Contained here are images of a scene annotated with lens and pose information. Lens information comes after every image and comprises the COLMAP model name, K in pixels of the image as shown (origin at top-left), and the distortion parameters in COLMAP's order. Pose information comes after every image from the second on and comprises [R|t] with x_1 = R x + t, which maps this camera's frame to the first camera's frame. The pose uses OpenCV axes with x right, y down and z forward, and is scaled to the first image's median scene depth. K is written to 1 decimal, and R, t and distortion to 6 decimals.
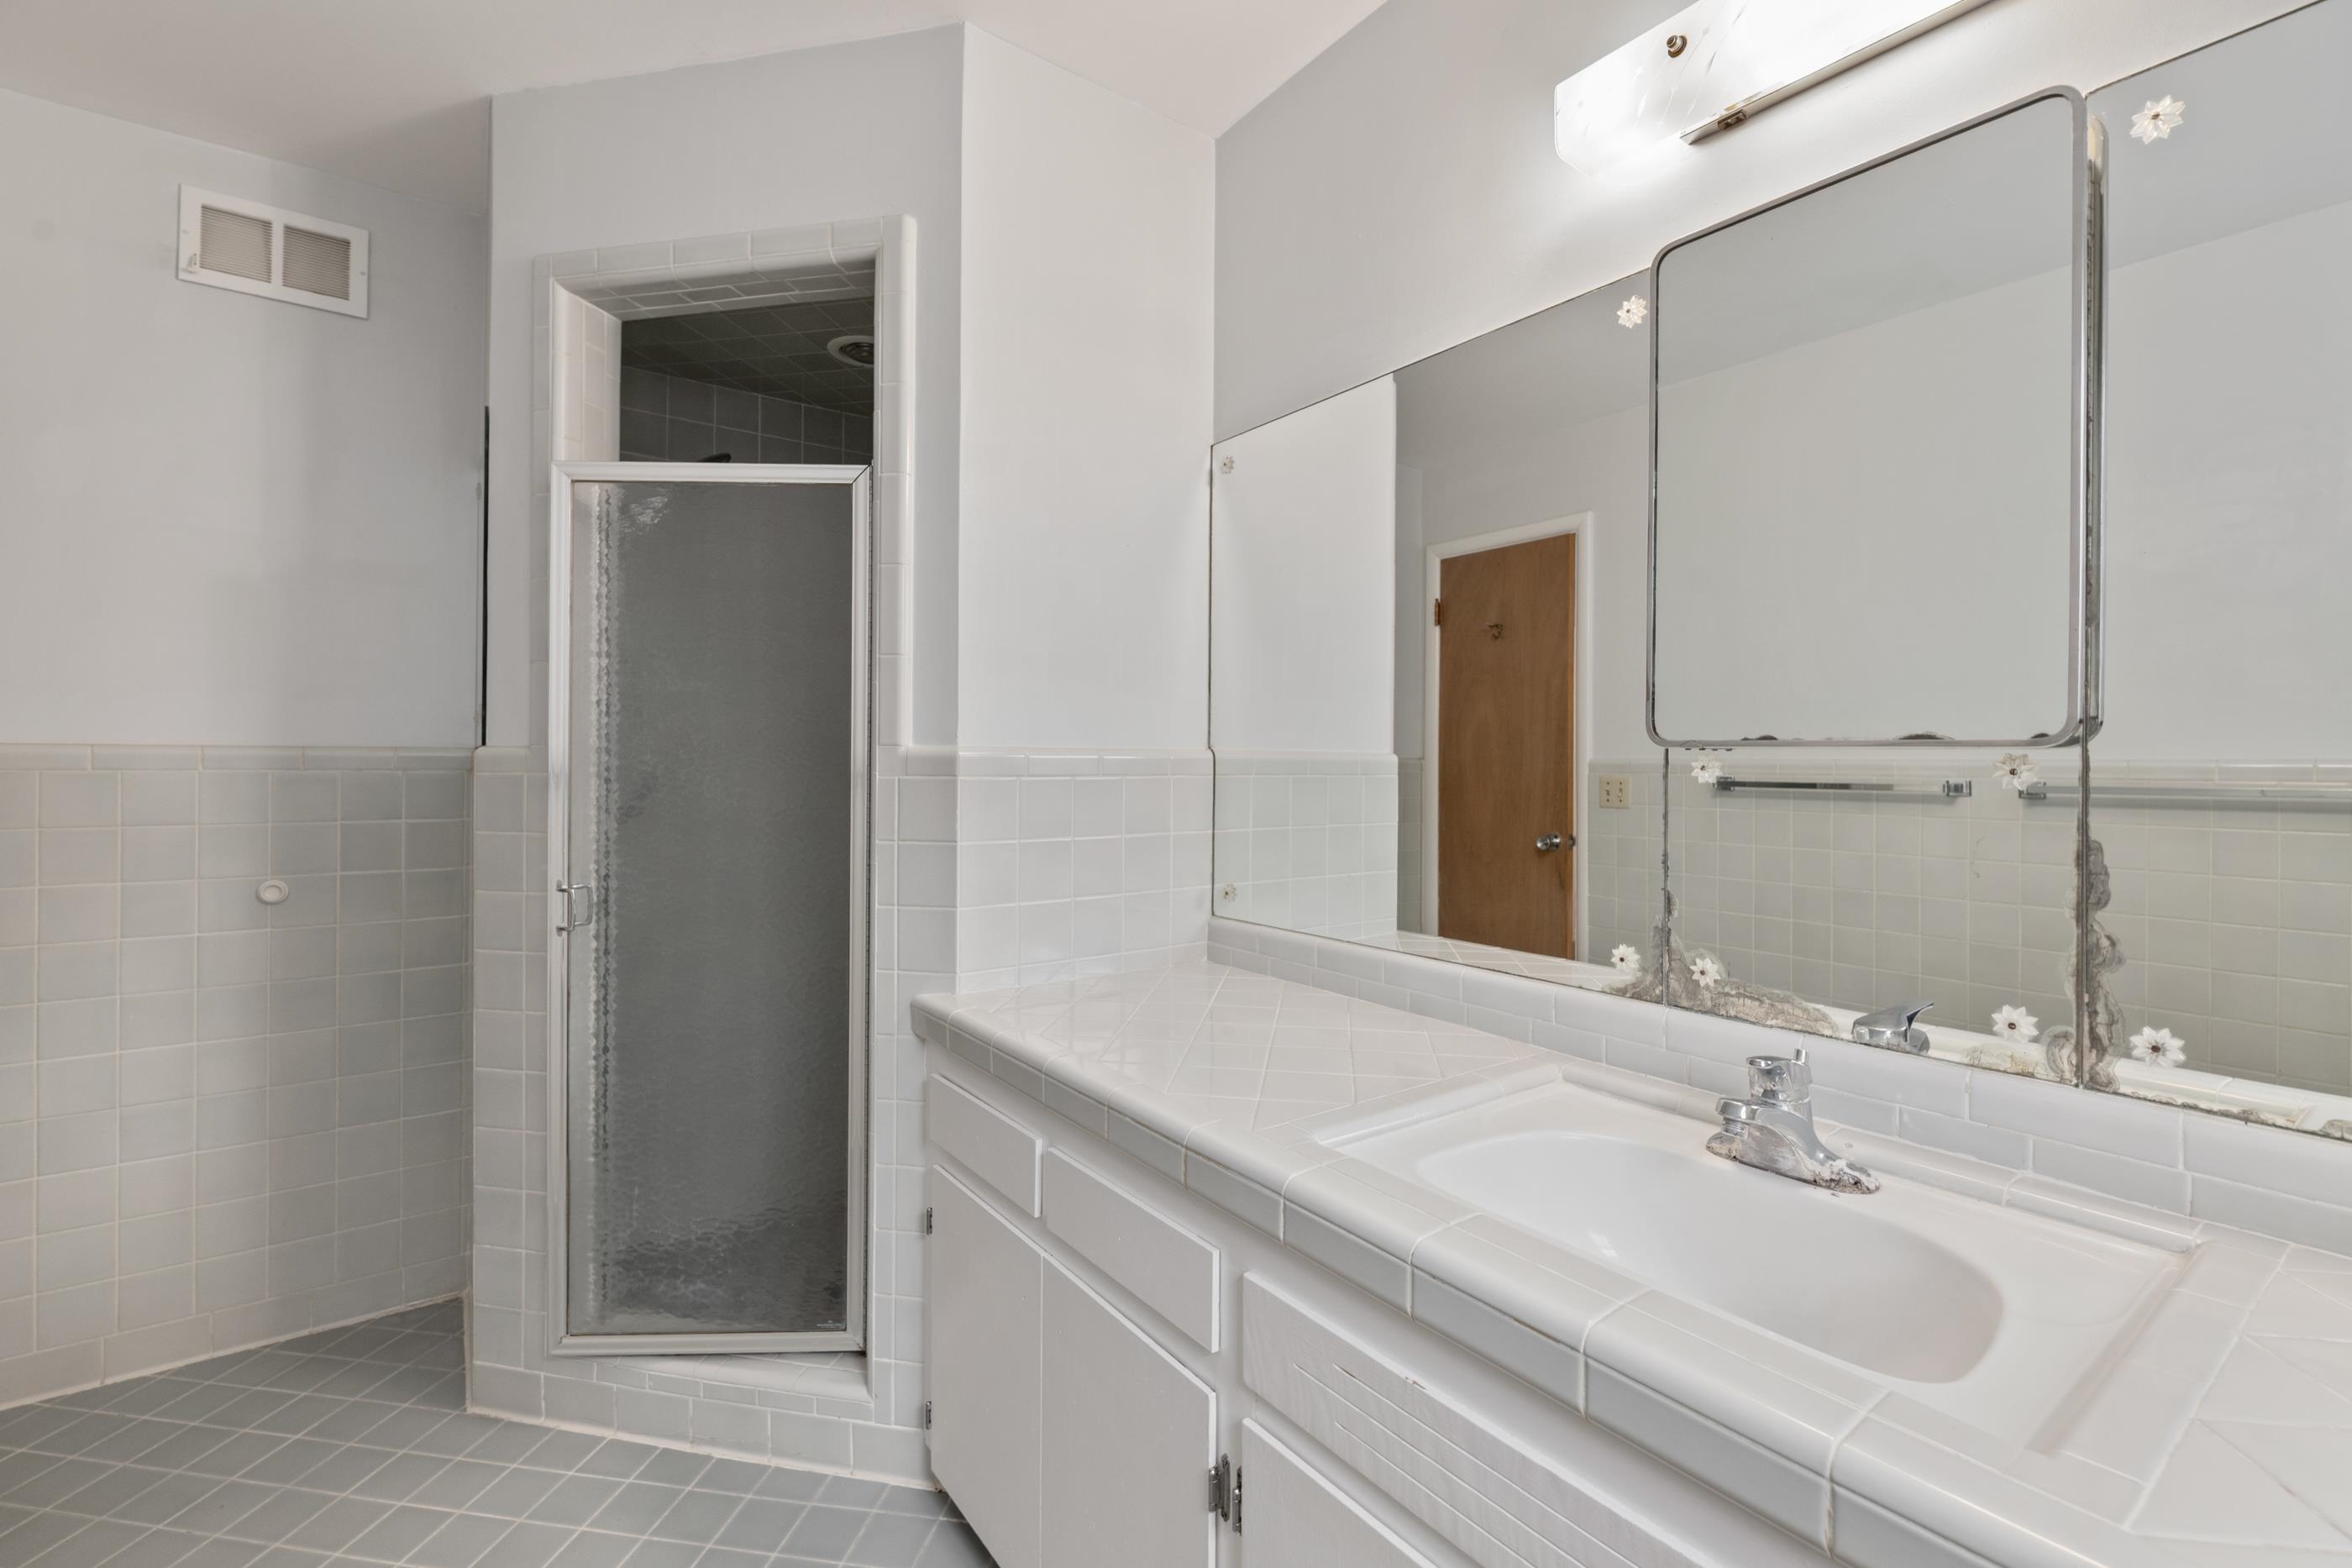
lens RADIAL K [[1010.5, 0, 1178.9], [0, 1010.5, 760.9], [0, 0, 1]] dist [-0.000503, -0.000096]
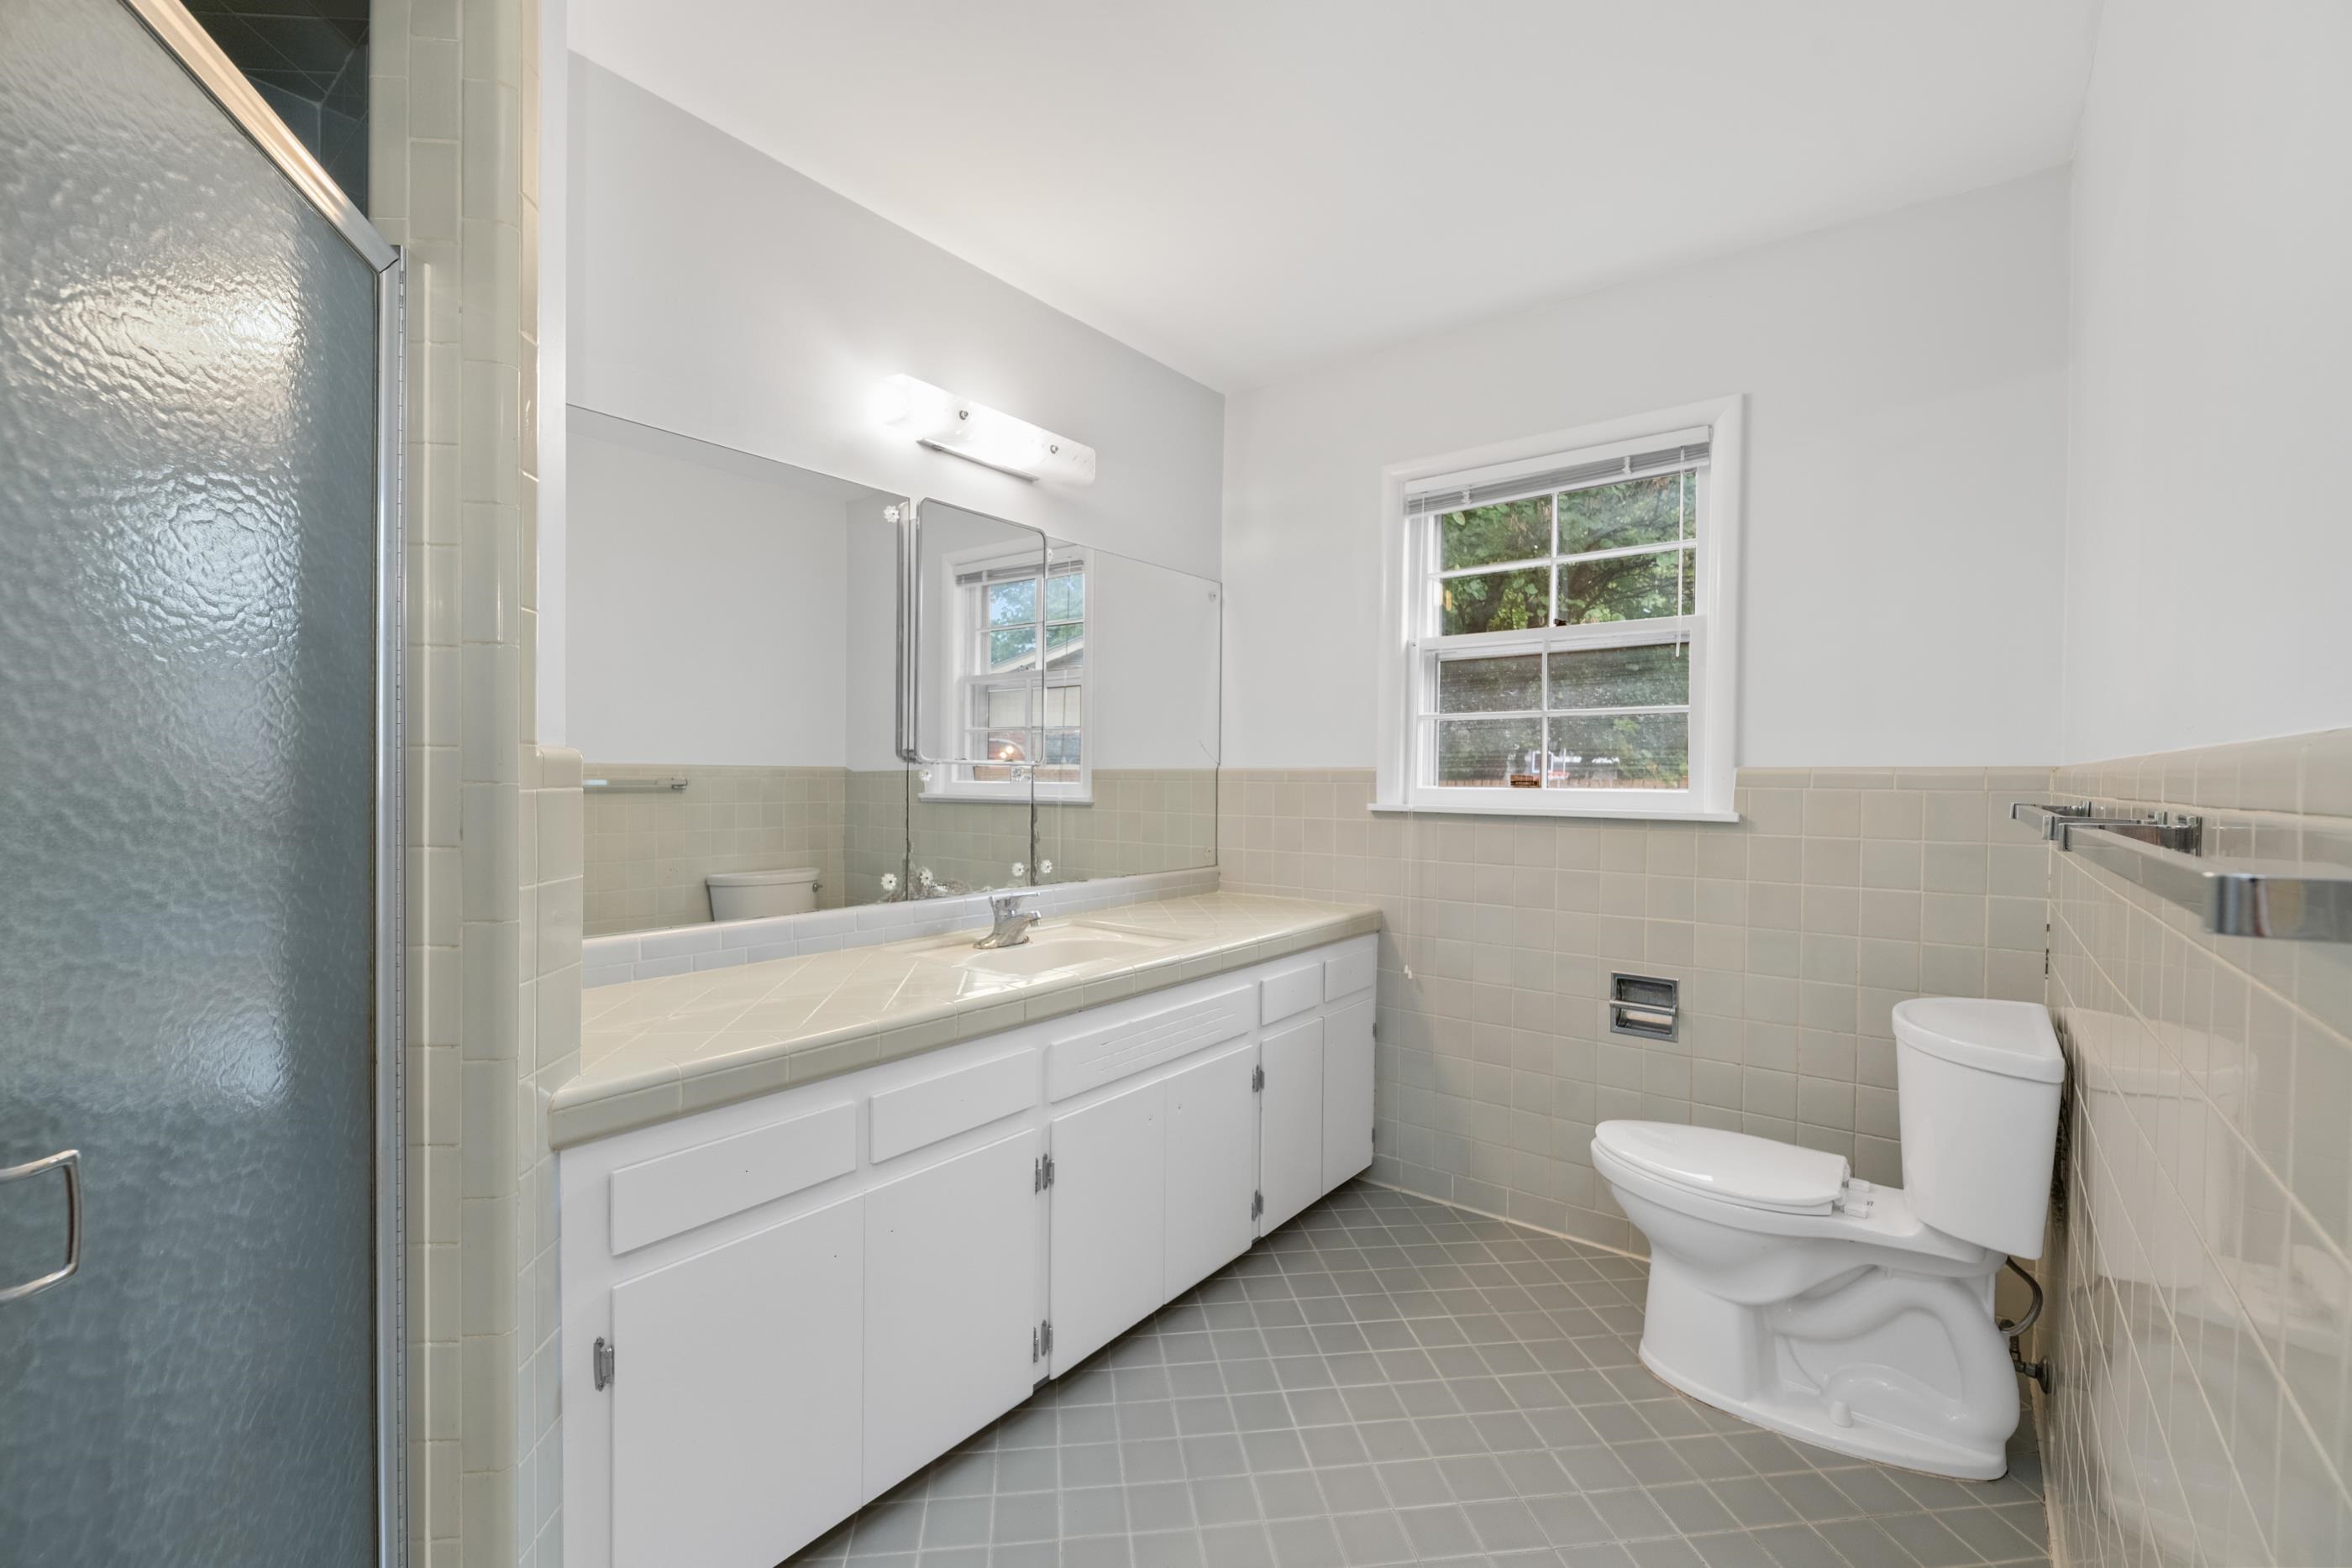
lens RADIAL K [[1002.4, 0, 1175.4], [0, 1002.4, 777.2], [0, 0, 1]] dist [0.000345, -0.000243]
pose [[-0.274234, -0.001608, 0.961662, -1.474905], [-0.007306, 0.999973, -0.000412, 0.013274], [-0.961635, -0.007139, -0.274239, 1.078949]]
